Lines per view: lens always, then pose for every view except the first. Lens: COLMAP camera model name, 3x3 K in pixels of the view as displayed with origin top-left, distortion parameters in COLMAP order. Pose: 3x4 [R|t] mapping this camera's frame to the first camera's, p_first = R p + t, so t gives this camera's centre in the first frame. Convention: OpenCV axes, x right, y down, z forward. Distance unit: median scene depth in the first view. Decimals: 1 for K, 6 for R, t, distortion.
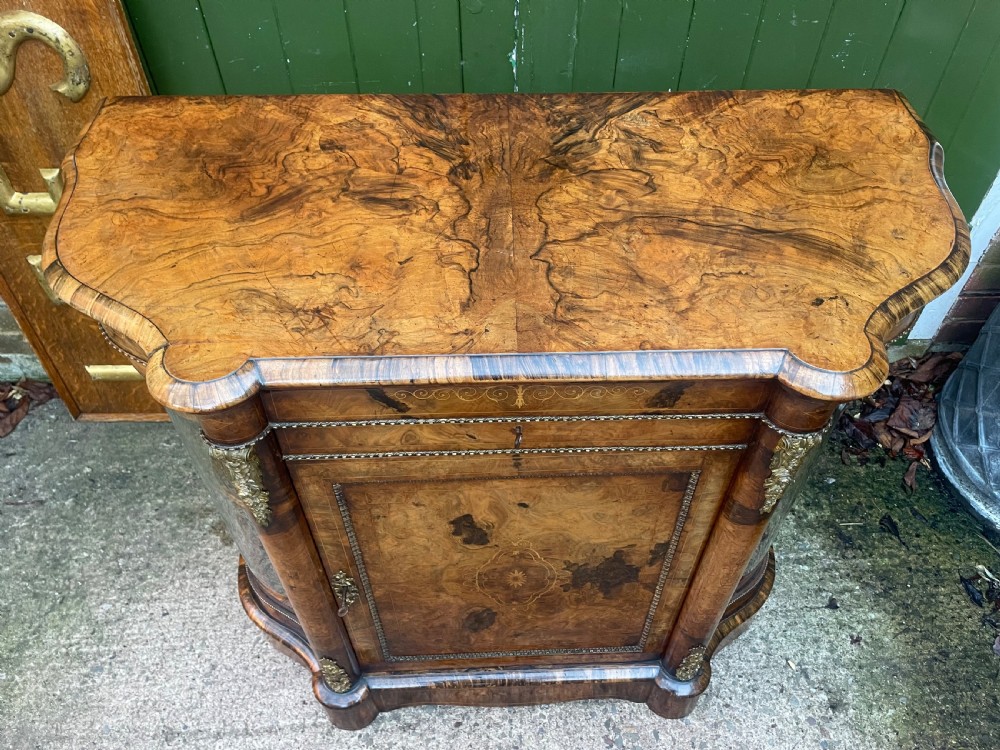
lens RADIAL K [[761.9, 0, 506.3], [0, 761.9, 368.5], [0, 0, 1]] dist [0.086654, -0.117835]
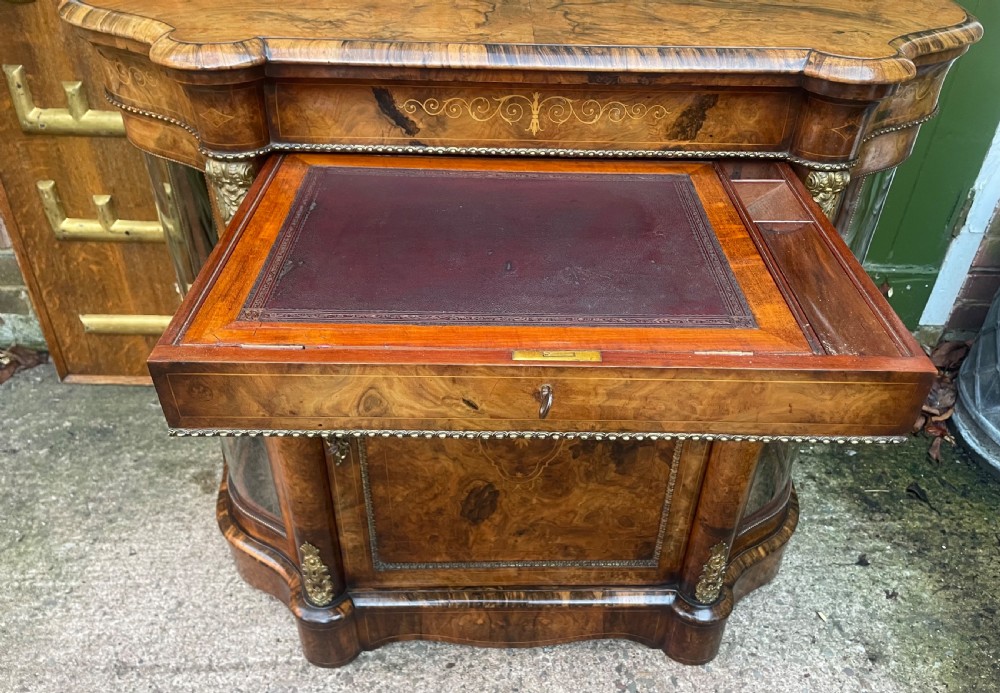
lens RADIAL K [[764.2, 0, 510.6], [0, 764.2, 367.4], [0, 0, 1]] dist [0.085796, -0.119612]
pose [[0.999699, 0.024307, 0.003255, -0.005217], [-0.023197, 0.980300, -0.196147, 0.341091], [-0.007958, 0.196013, 0.980569, 0.072767]]
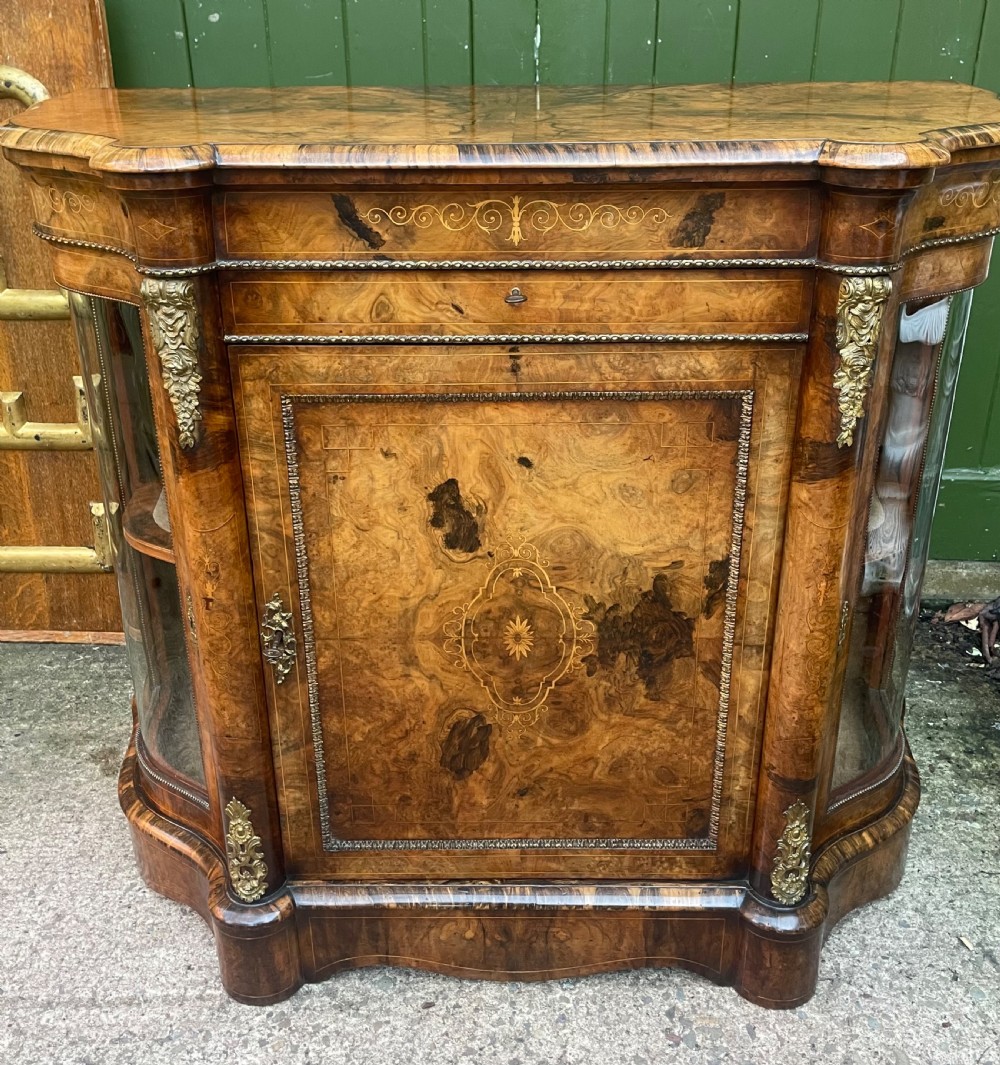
lens RADIAL K [[1074.1, 0, 493.4], [0, 1074.1, 441.3], [0, 0, 1]] dist [0.097750, -0.132562]
pose [[0.998618, 0.008975, -0.051784, 0.035944], [-0.029996, 0.906403, -0.421348, 0.478982], [0.043156, 0.422319, 0.905419, 0.018158]]
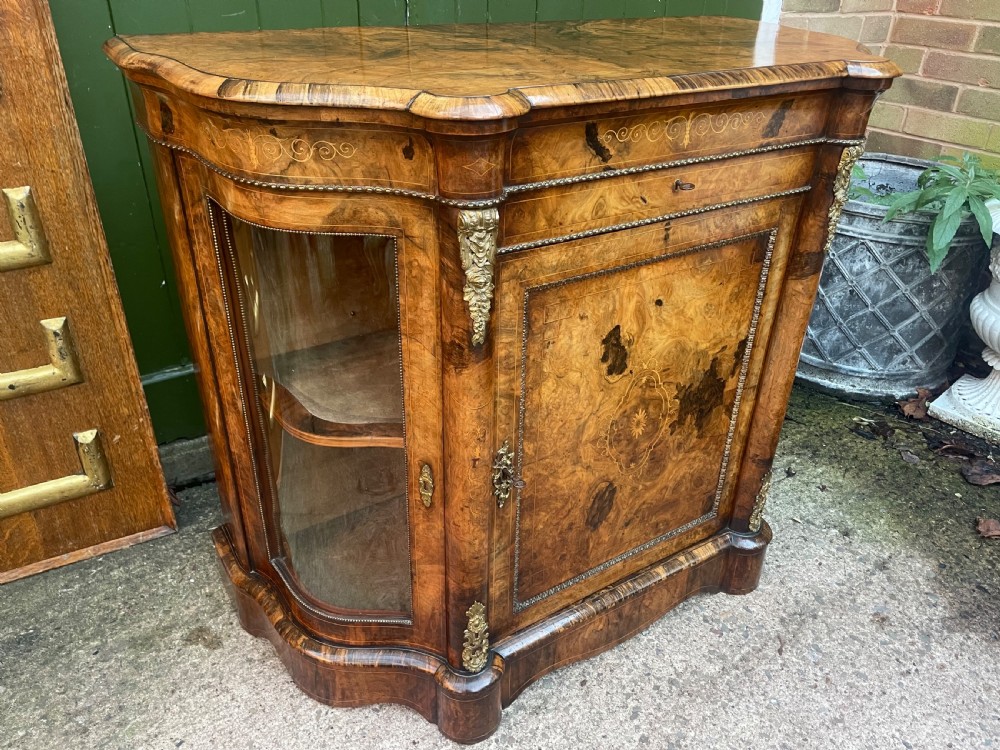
lens RADIAL K [[758.8, 0, 512.4], [0, 758.8, 366.0], [0, 0, 1]] dist [0.096335, -0.128354]
pose [[0.861692, -0.229847, 0.452390, -0.524793], [0.357270, 0.907908, -0.219228, 0.332624], [-0.360339, 0.350532, 0.864455, 0.132627]]
